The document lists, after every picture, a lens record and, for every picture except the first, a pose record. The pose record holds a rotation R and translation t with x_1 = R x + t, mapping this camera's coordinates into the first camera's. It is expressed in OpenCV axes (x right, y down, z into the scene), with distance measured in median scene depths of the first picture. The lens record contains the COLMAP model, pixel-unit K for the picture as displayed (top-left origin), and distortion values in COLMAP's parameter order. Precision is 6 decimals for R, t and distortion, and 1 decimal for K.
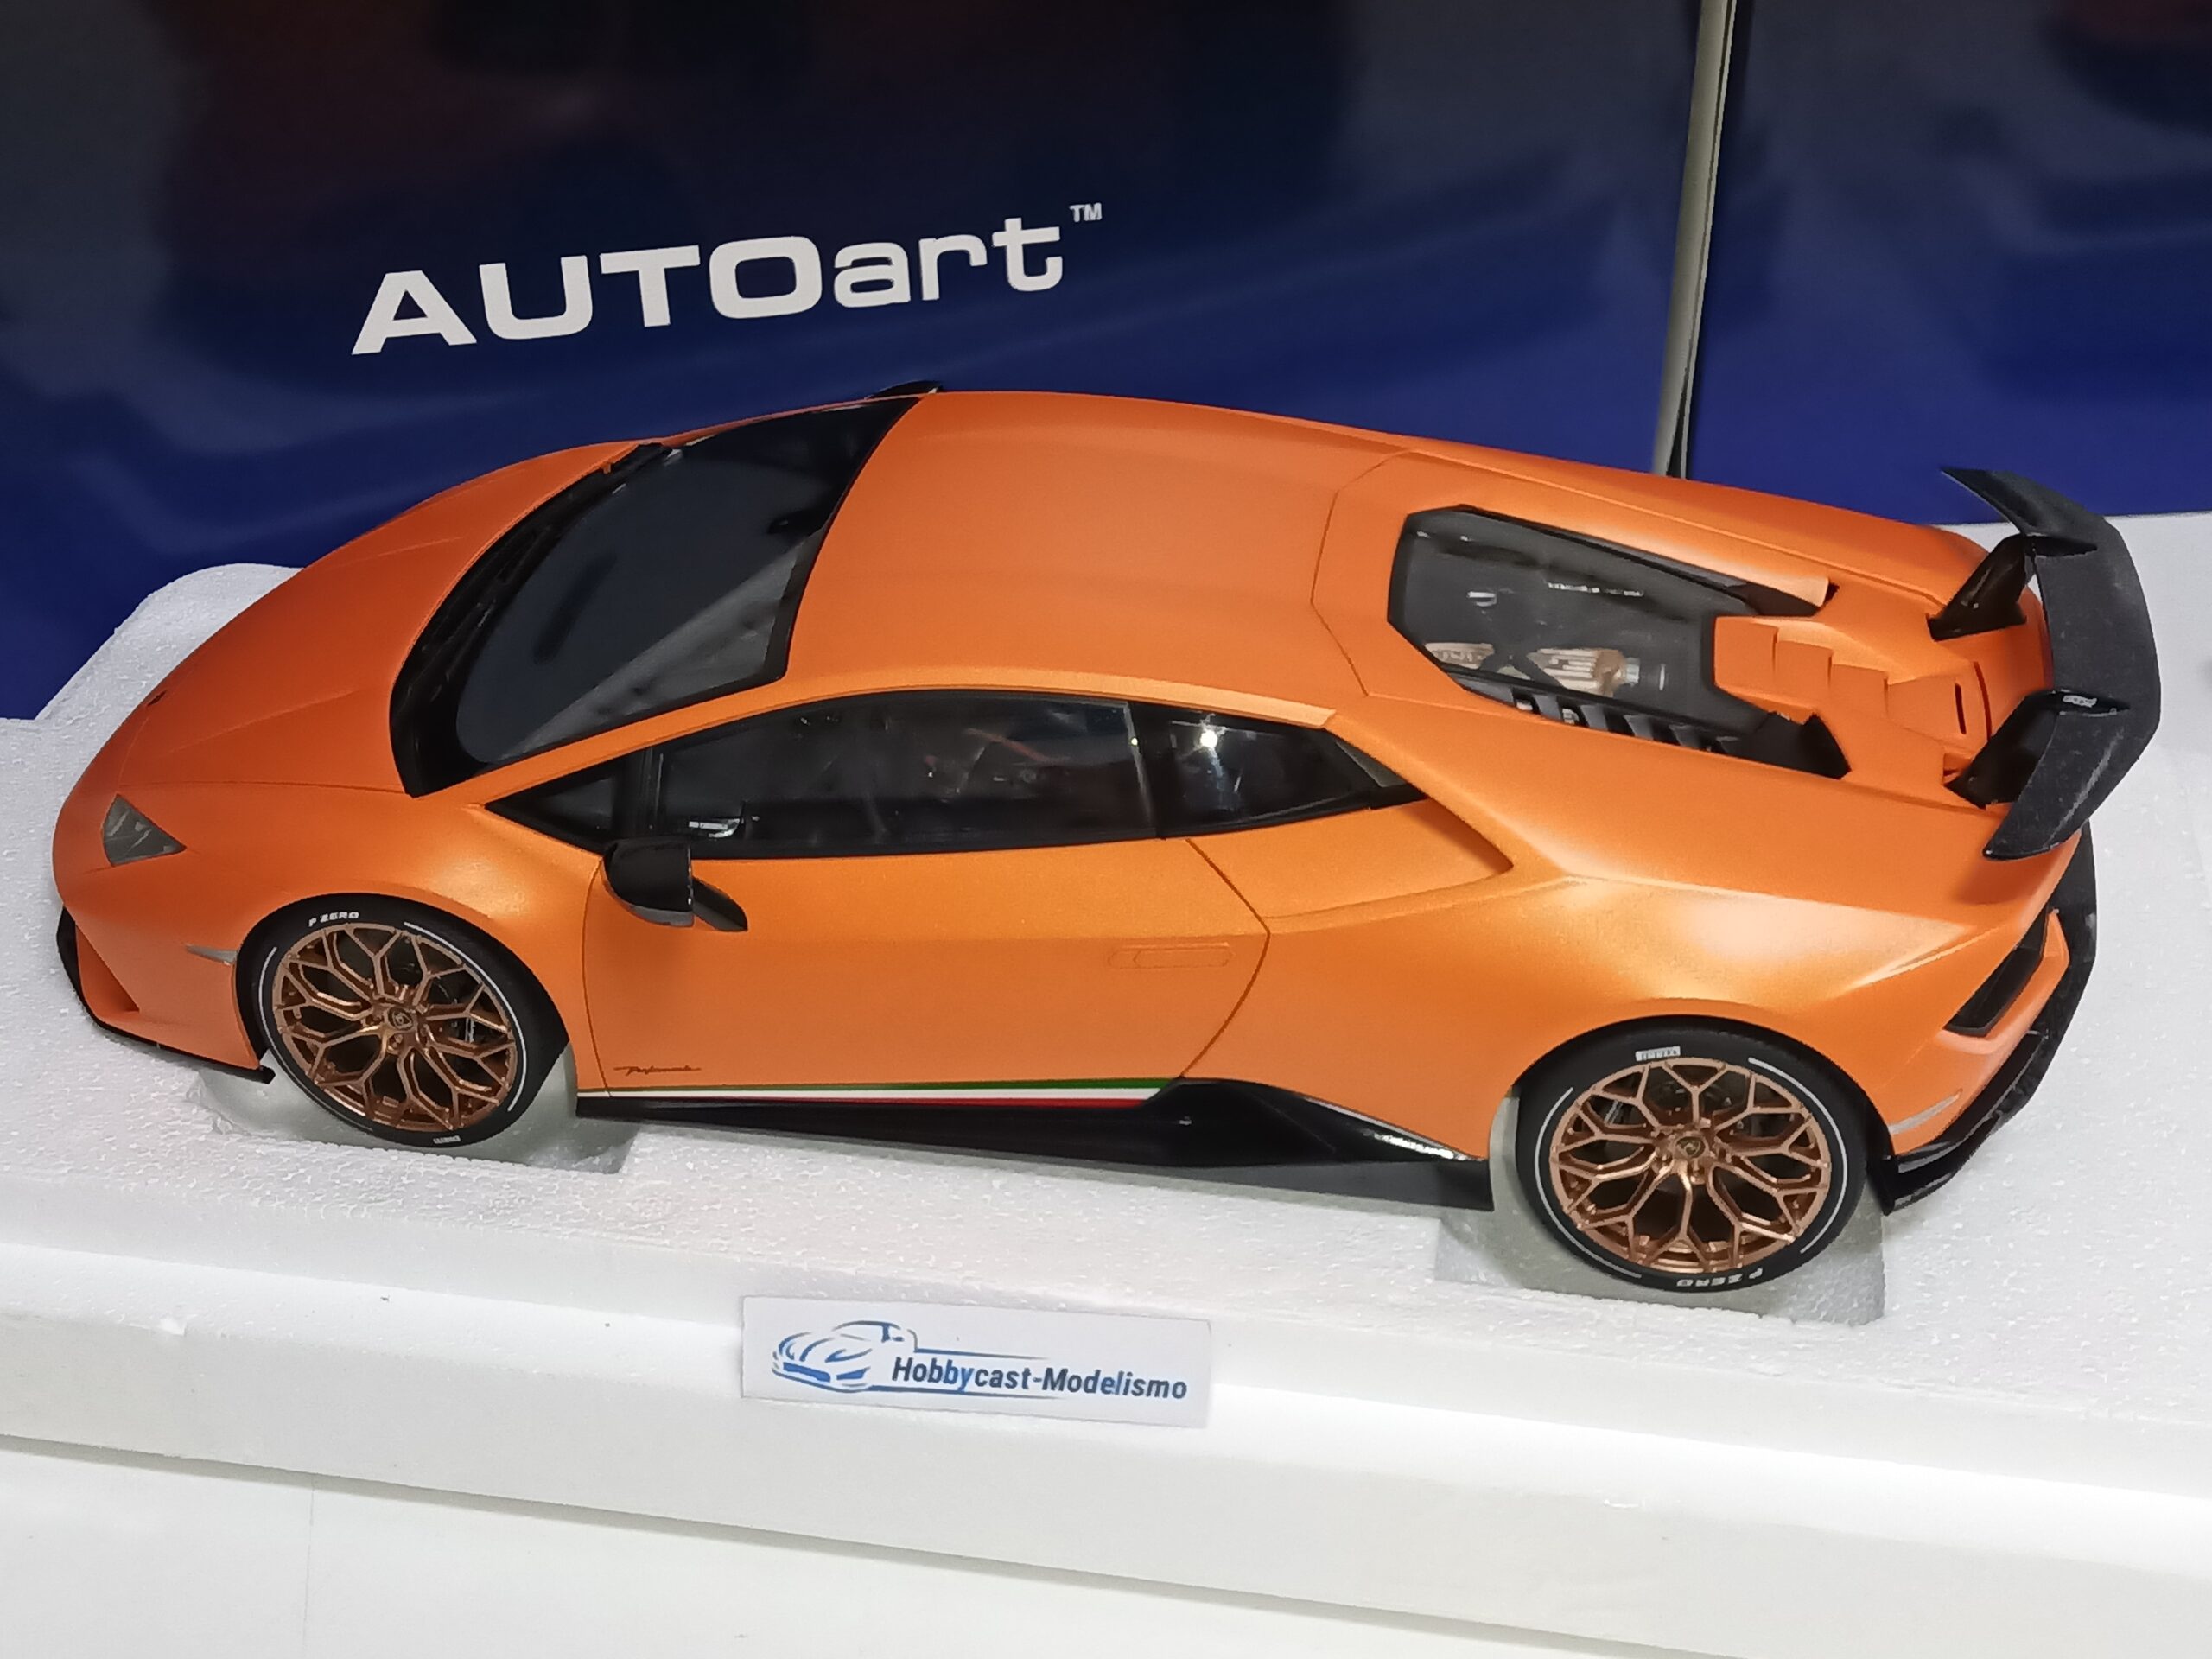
lens RADIAL K [[2949.0, 0, 1187.7], [0, 2949.0, 757.9], [0, 0, 1]] dist [0.022248, 0.000000]
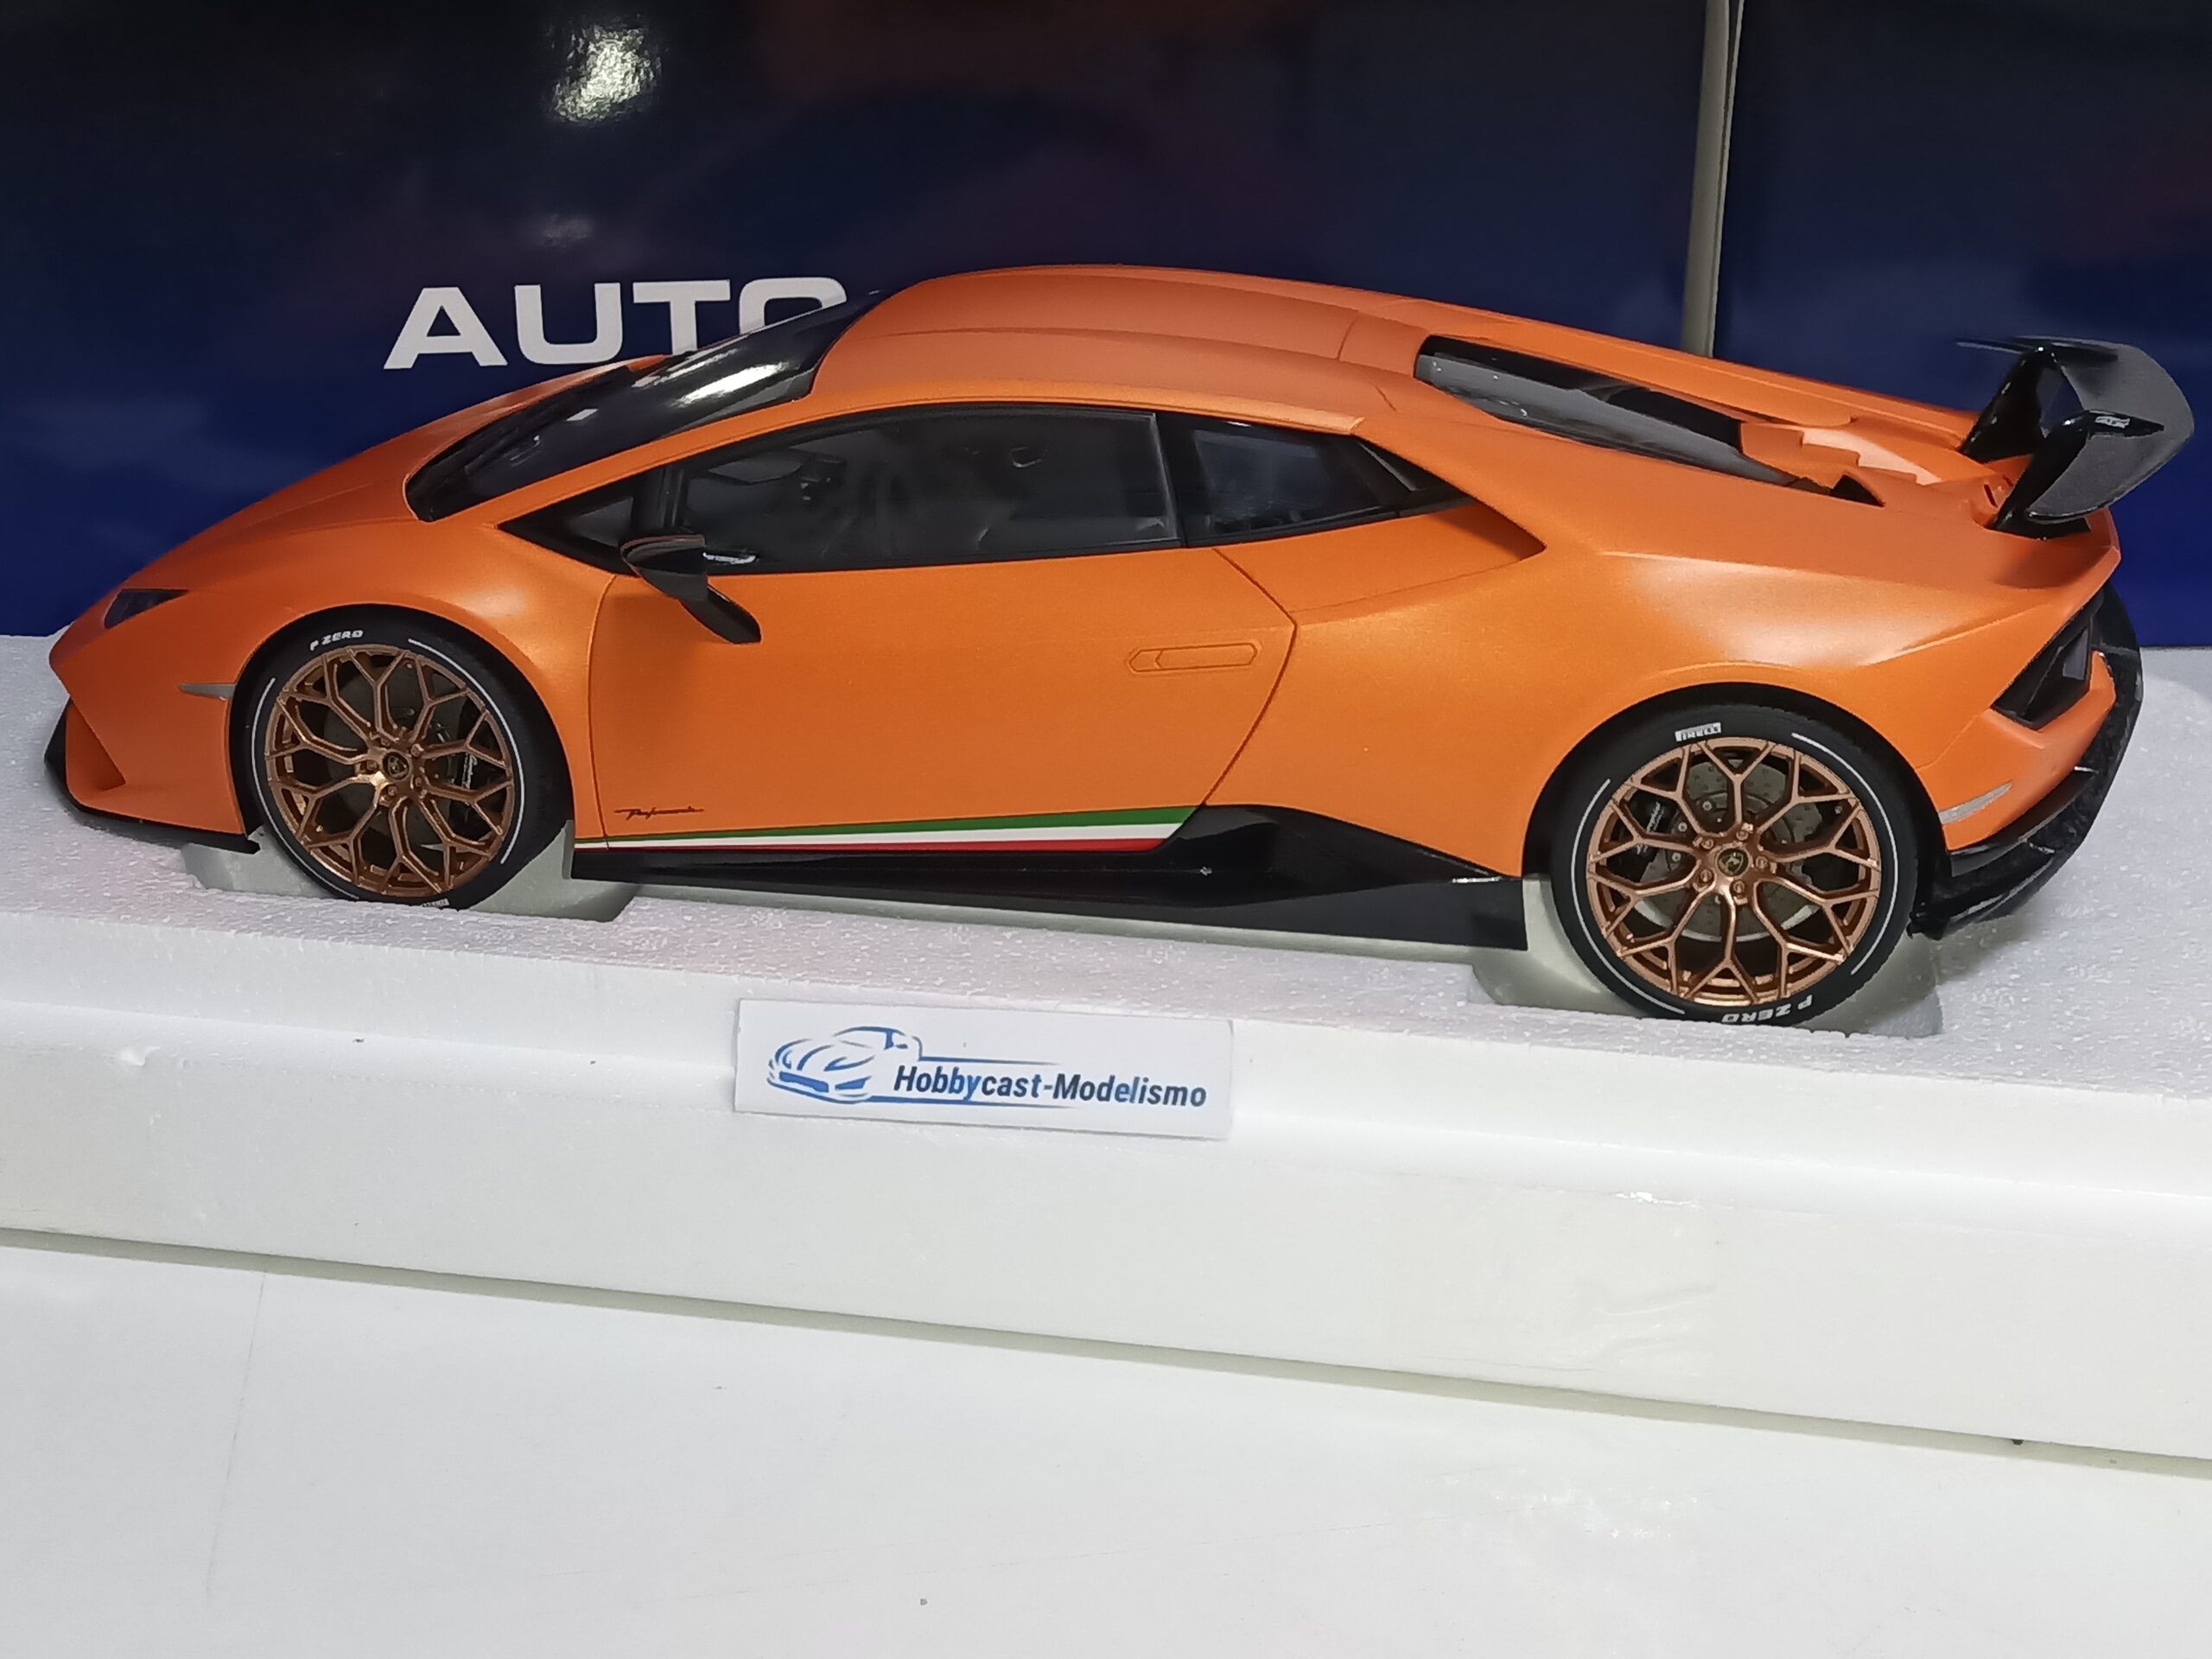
lens RADIAL K [[2949.0, 0, 1191.5], [0, 2949.0, 816.4], [0, 0, 1]] dist [0.022248, 0.000000]
pose [[0.999898, 0.013998, 0.002977, -0.009075], [-0.013006, 0.975616, -0.219100, 0.331320], [-0.005972, 0.219039, 0.975698, 0.060735]]
